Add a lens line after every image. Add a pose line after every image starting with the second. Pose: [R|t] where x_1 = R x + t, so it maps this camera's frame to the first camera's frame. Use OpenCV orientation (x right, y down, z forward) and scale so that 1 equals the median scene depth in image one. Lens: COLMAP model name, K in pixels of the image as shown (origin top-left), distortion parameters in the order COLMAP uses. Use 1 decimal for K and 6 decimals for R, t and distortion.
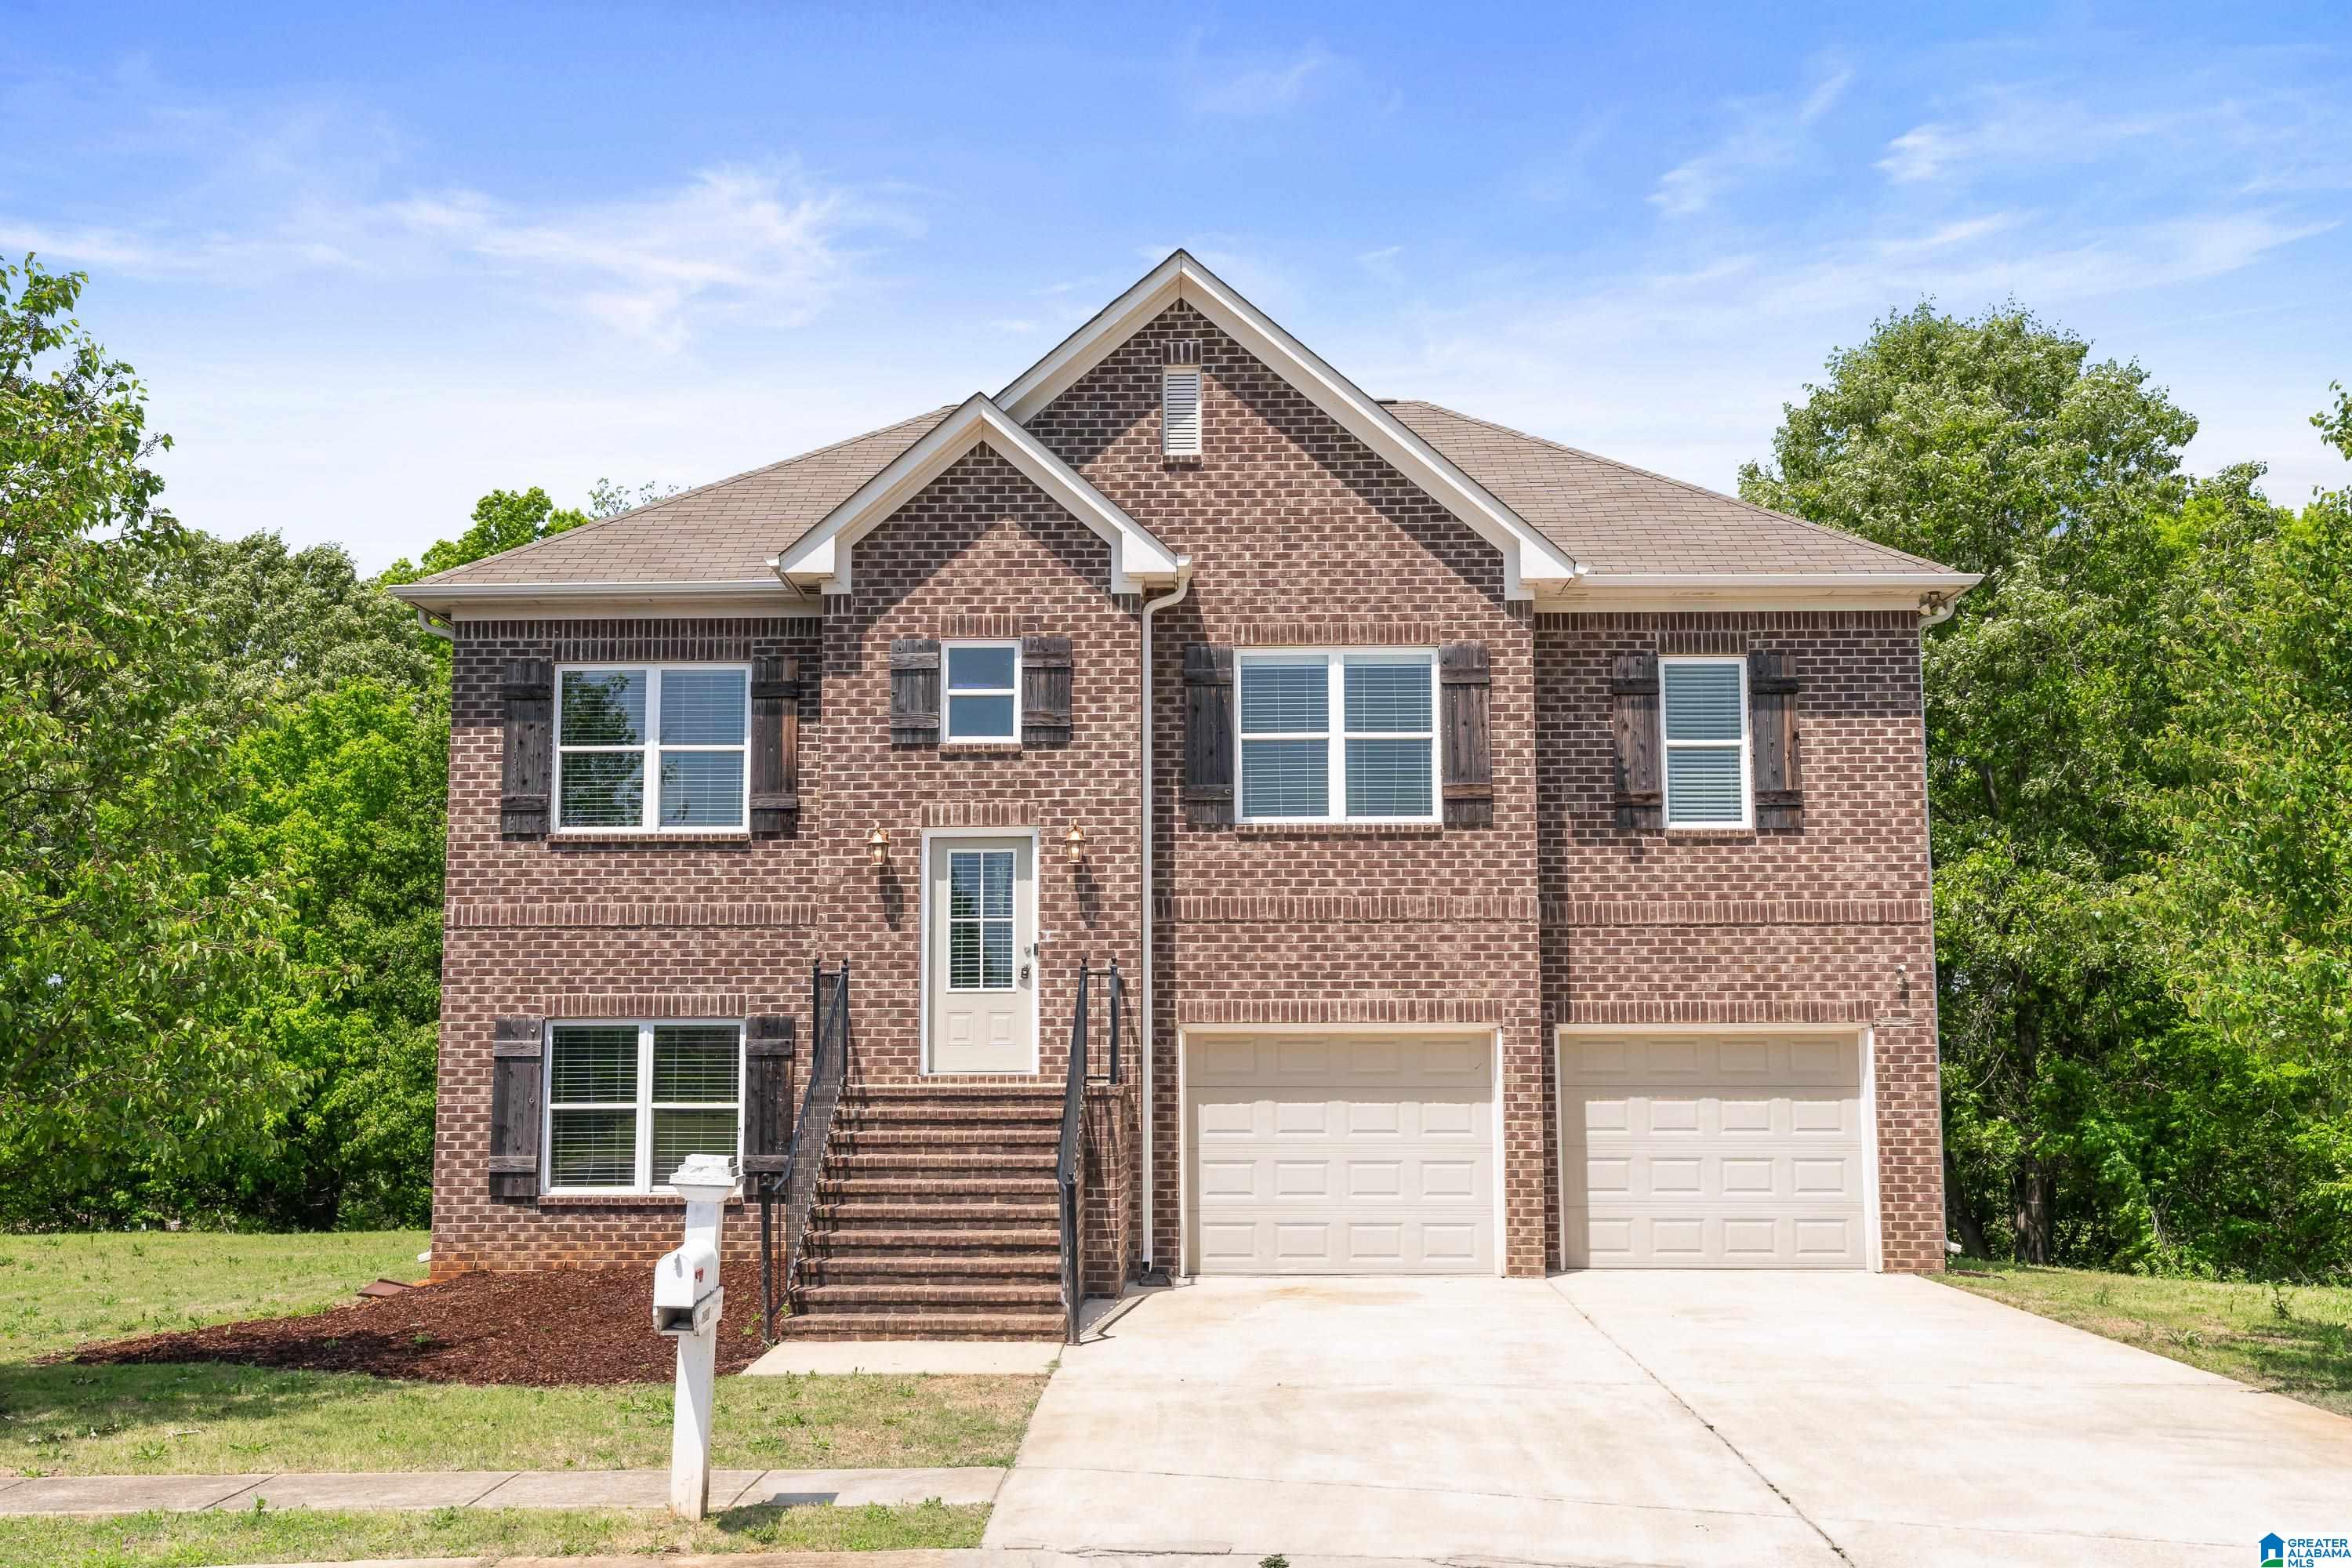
lens RADIAL K [[2405.3, 0, 1171.5], [0, 2405.3, 719.3], [0, 0, 1]] dist [-0.000068, -0.004770]
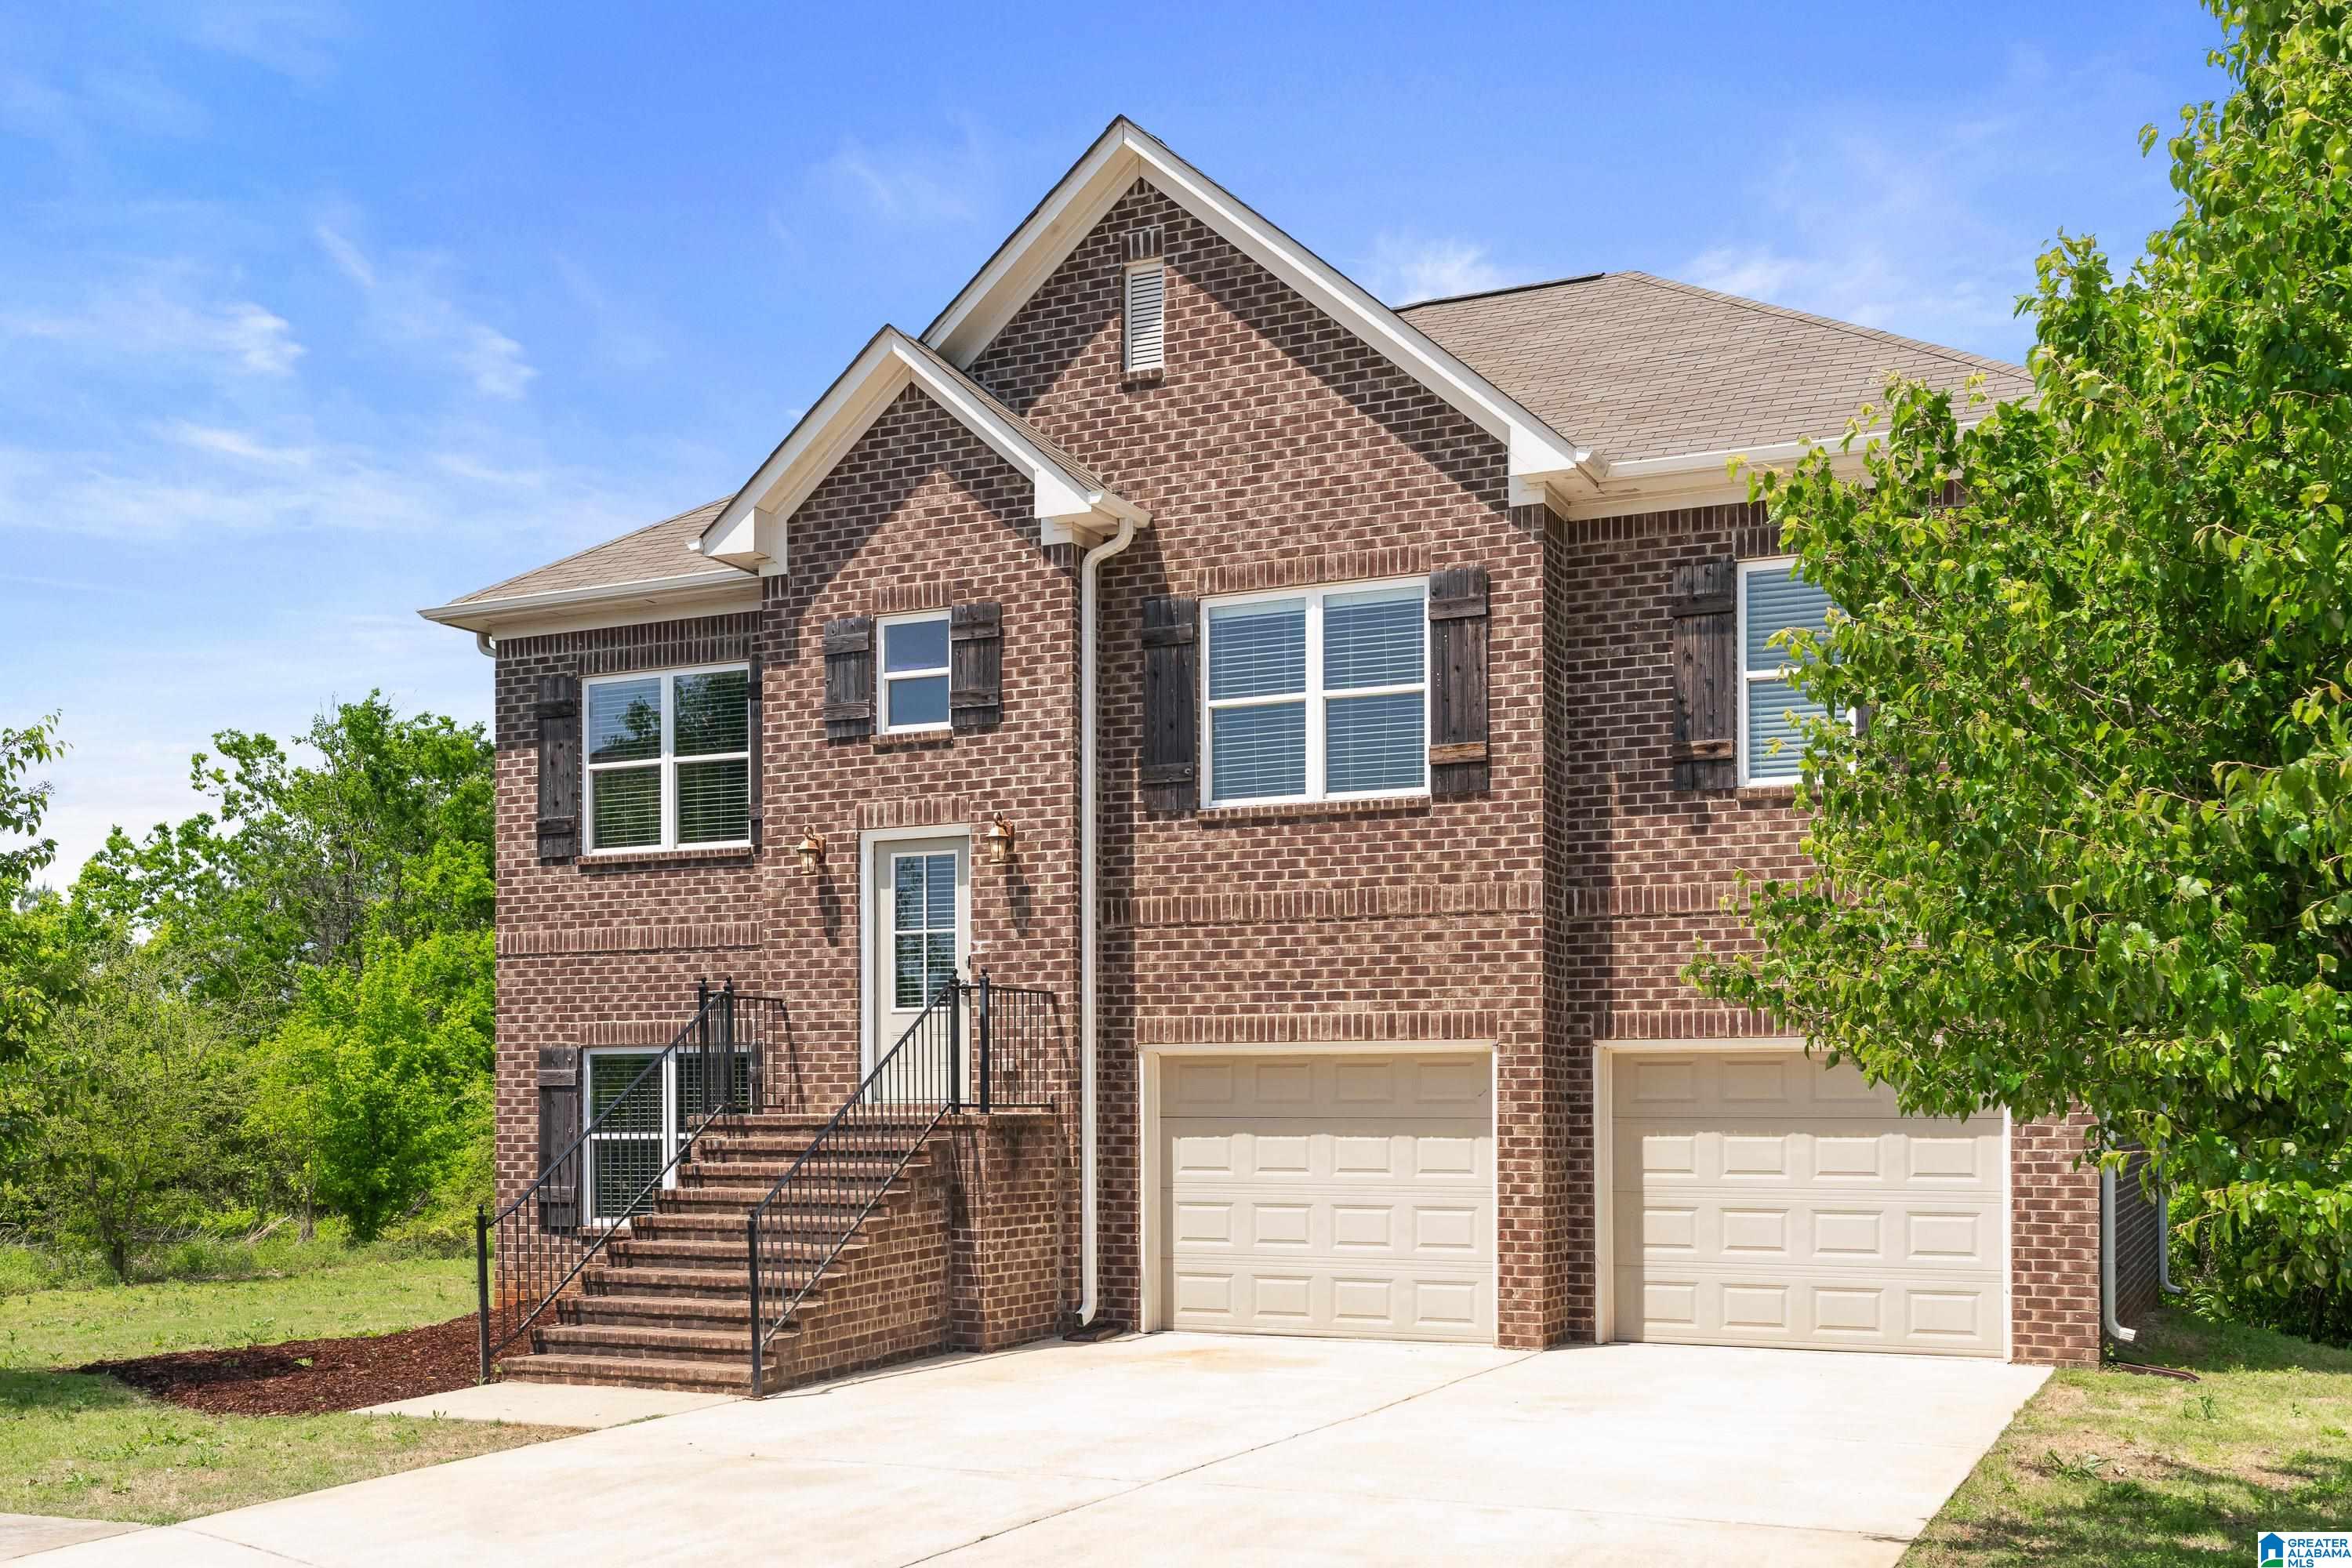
lens RADIAL K [[2466.8, 0, 1143.5], [0, 2466.8, 1070.8], [0, 0, 1]] dist [0.003108, -0.002911]
pose [[0.907127, -0.006236, -0.420810, 0.373425], [0.059250, 0.991824, 0.113025, 0.035618], [0.416665, -0.127461, 0.900080, 0.201437]]
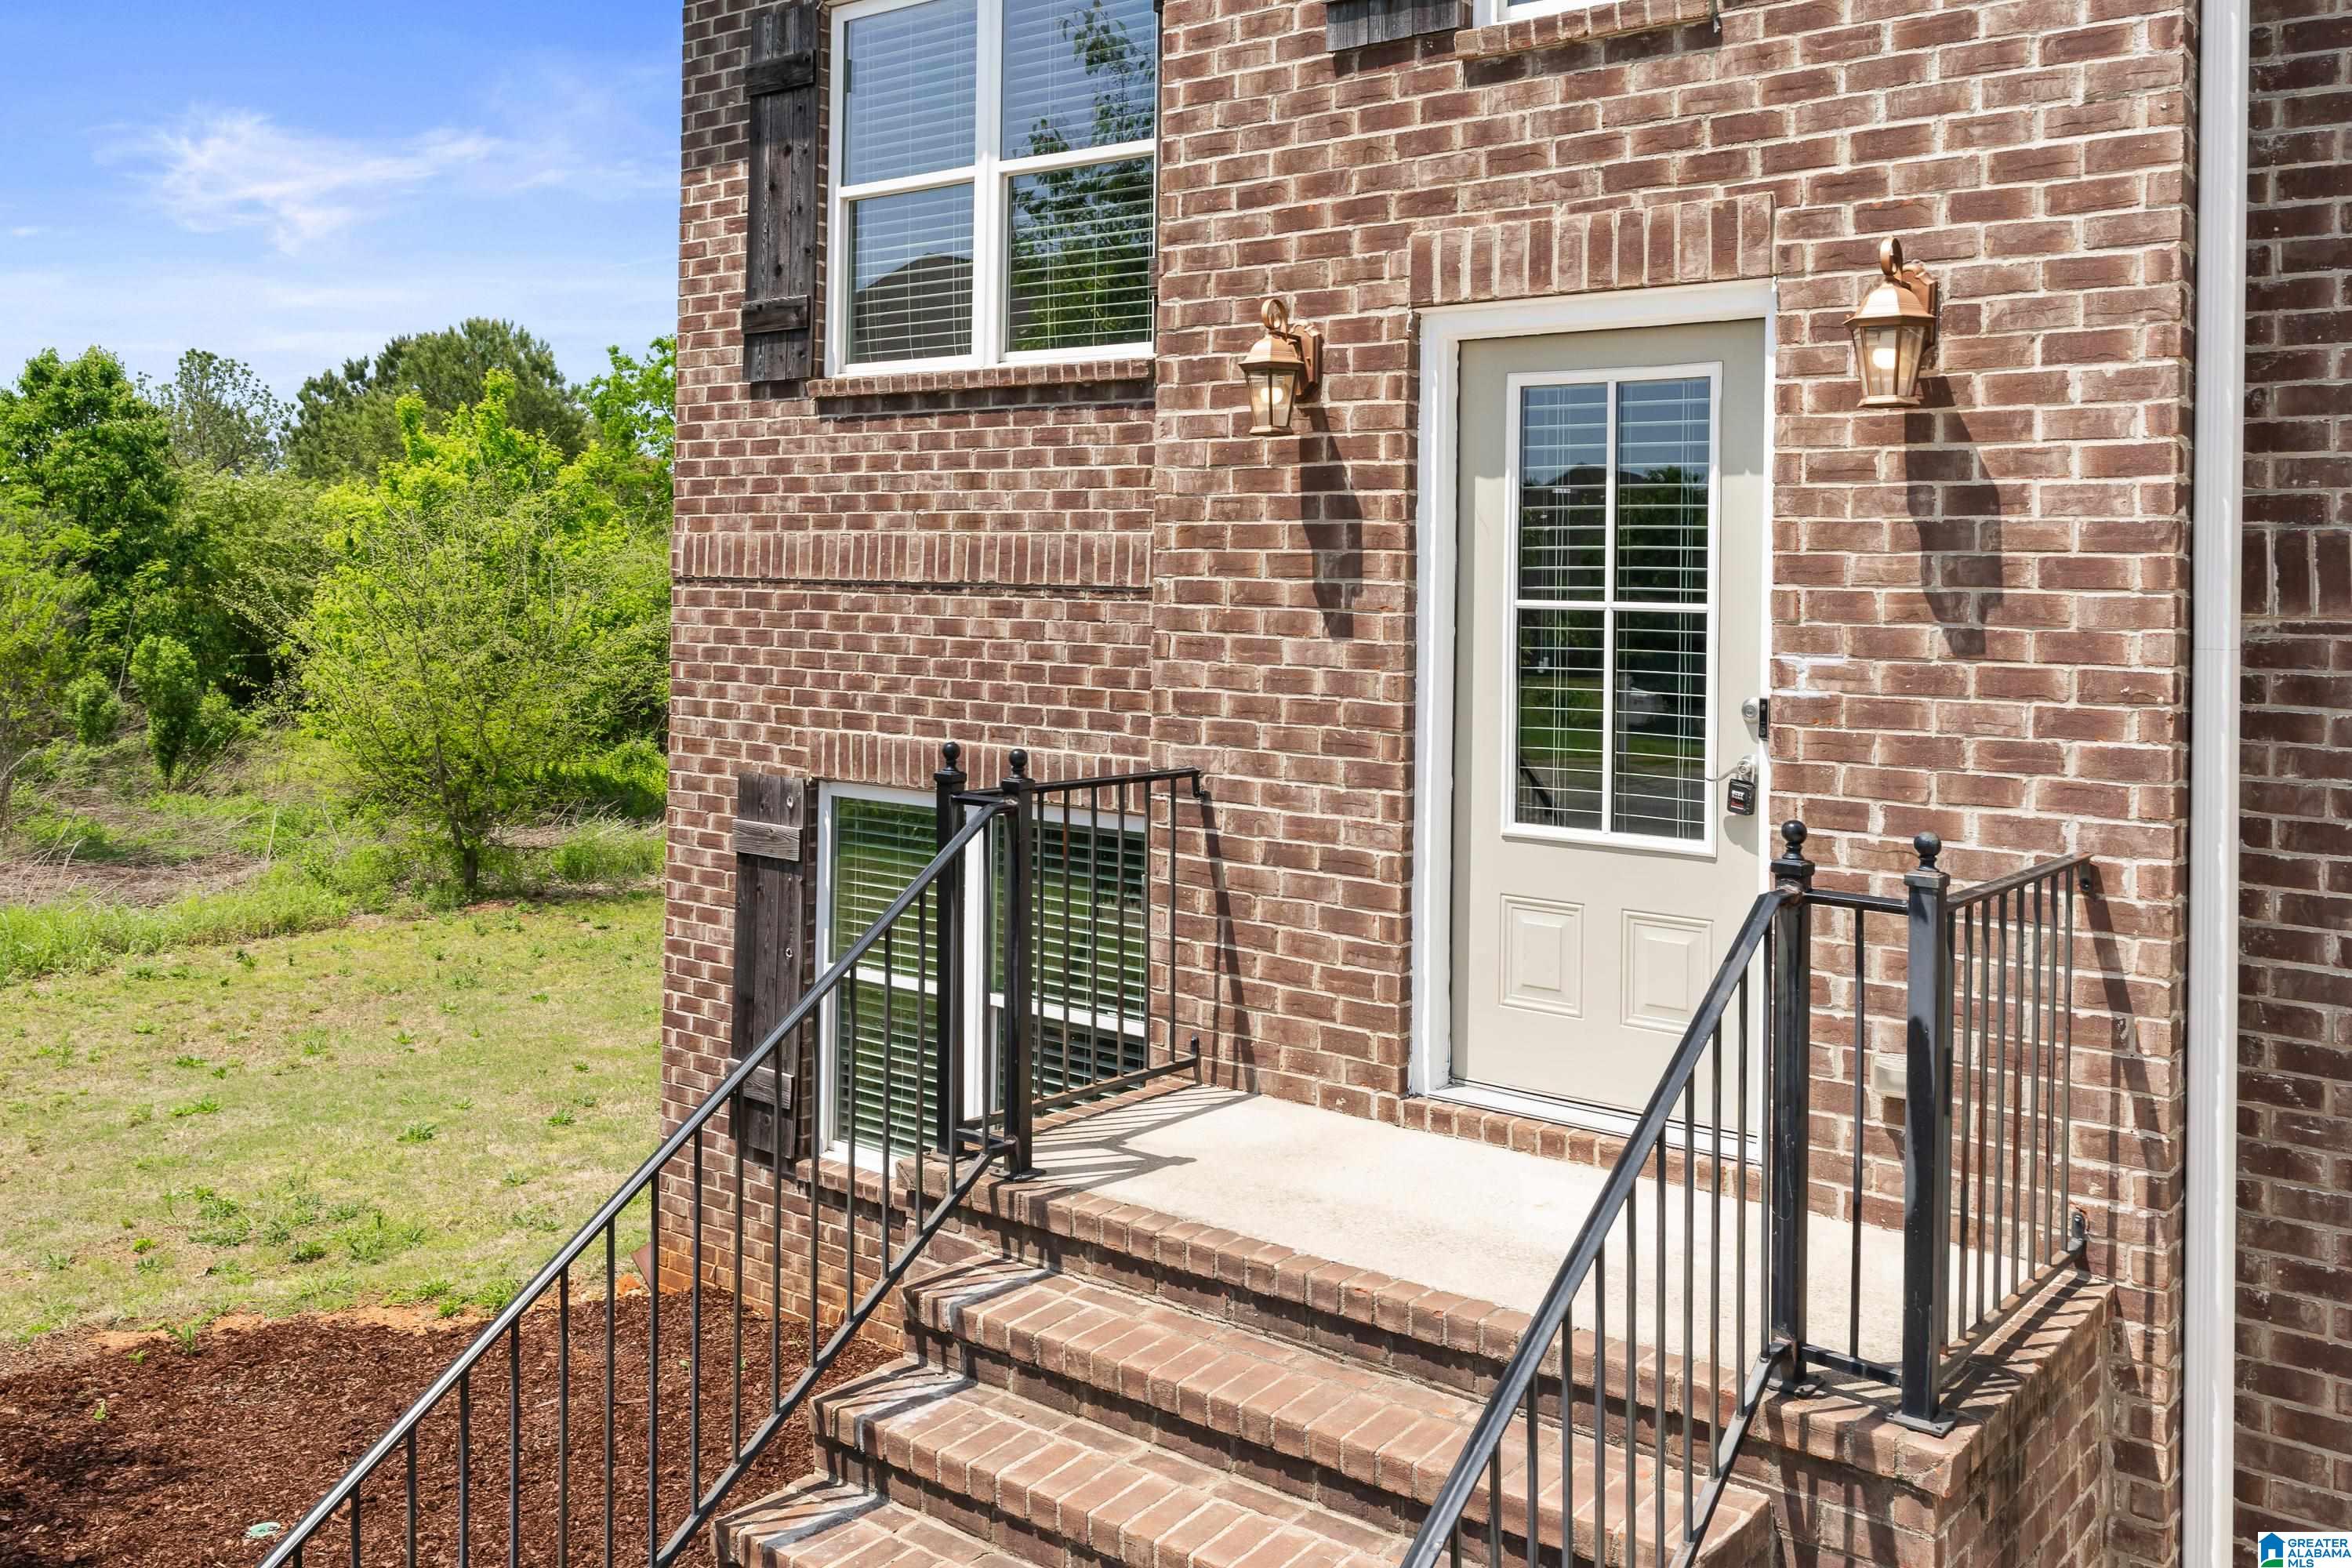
lens RADIAL K [[2014.5, 0, 1172.1], [0, 2014.5, 548.6], [0, 0, 1]] dist [0.005963, 0.003443]
pose [[0.797075, 0.009171, -0.603810, 0.029166], [0.065812, 0.992610, 0.101954, 0.046365], [0.600283, -0.121003, 0.790581, 0.757849]]
